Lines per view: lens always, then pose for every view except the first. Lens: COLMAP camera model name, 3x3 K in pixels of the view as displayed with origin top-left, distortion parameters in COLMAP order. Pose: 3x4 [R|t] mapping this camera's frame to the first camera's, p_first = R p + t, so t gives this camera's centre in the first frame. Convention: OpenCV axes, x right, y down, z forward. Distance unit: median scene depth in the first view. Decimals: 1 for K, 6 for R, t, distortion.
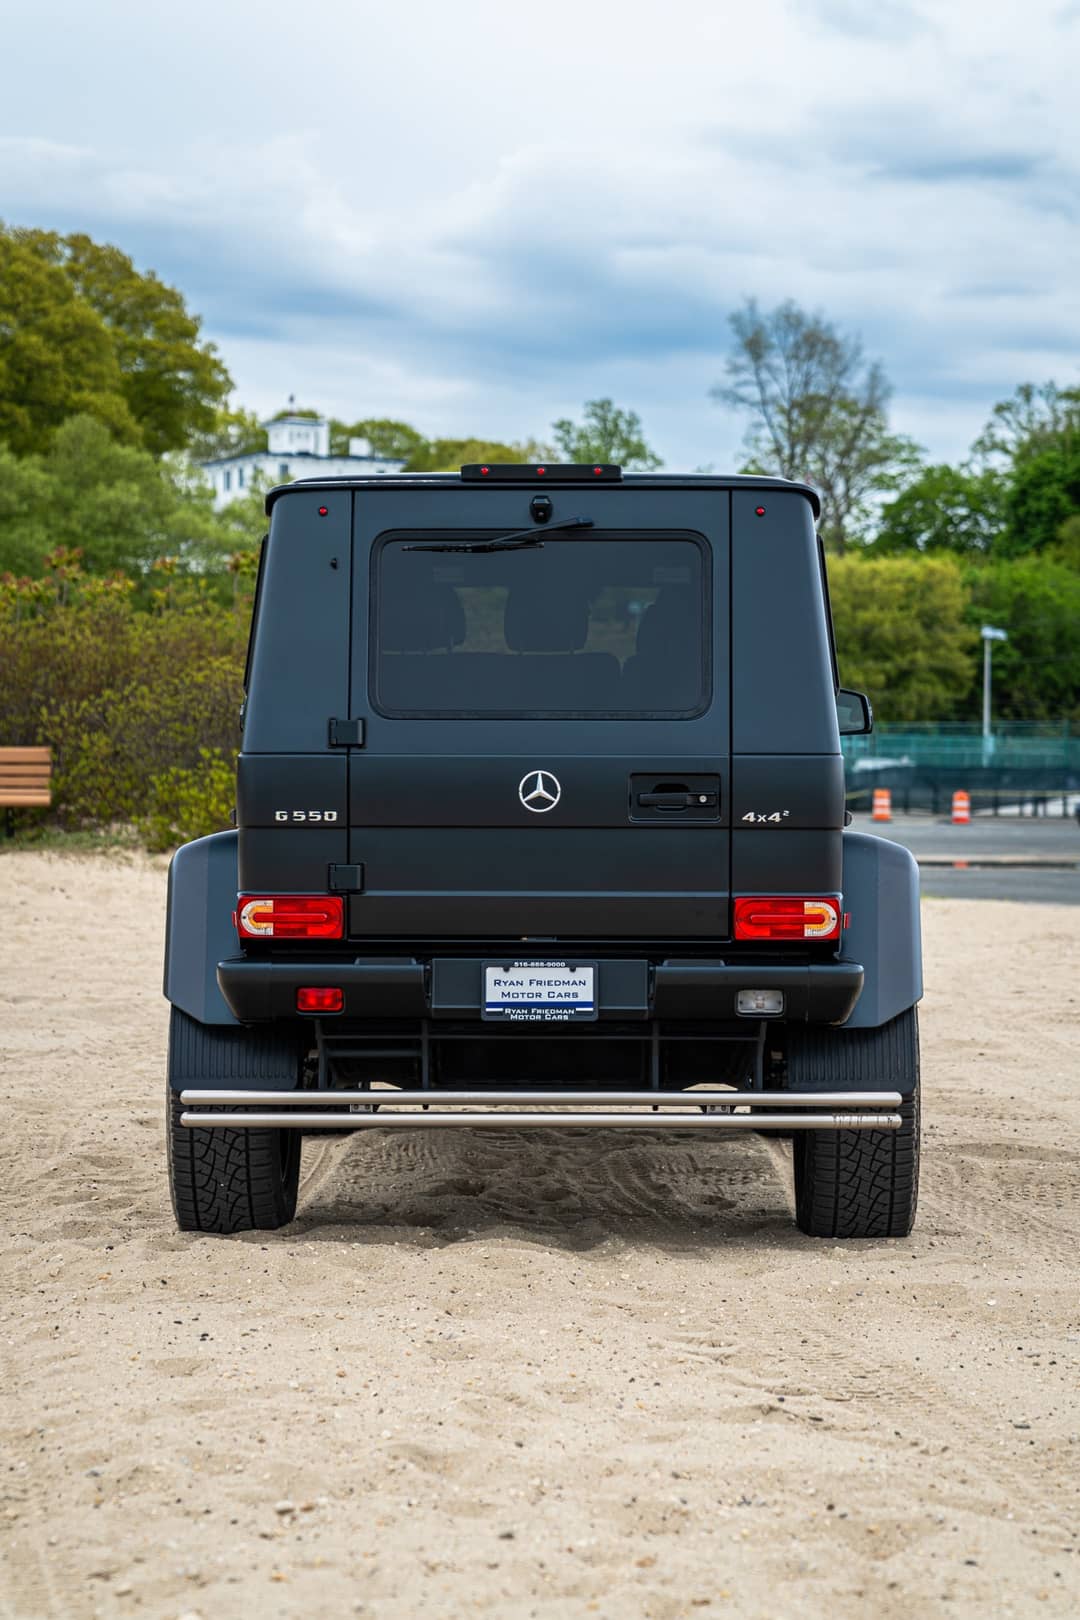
lens RADIAL K [[3519.8, 0, 540.0], [0, 3519.8, 810.0], [0, 0, 1]] dist [0.091025, -0.056671]
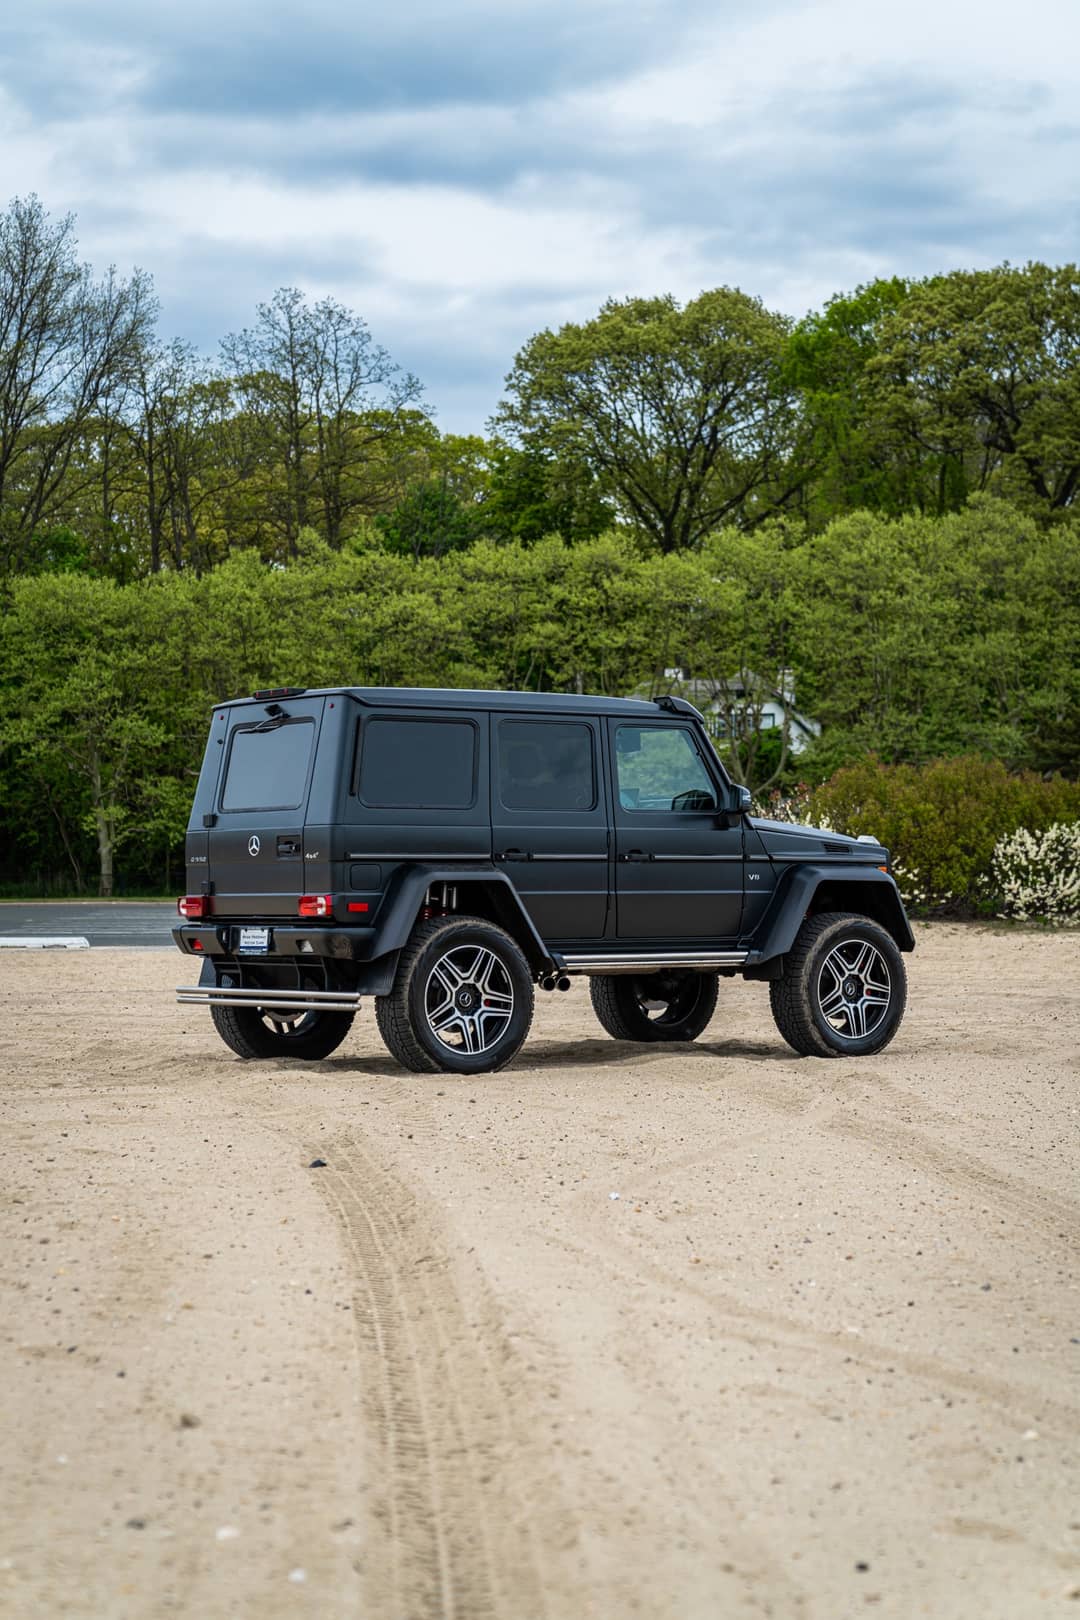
lens RADIAL K [[3023.9, 0, 540.0], [0, 3023.9, 810.0], [0, 0, 1]] dist [0.156782, 0.338322]
pose [[0.613500, -0.029904, -0.789129, 1.528664], [0.001736, 0.999331, -0.036520, 0.039631], [0.789693, 0.021036, 0.613141, 0.027691]]
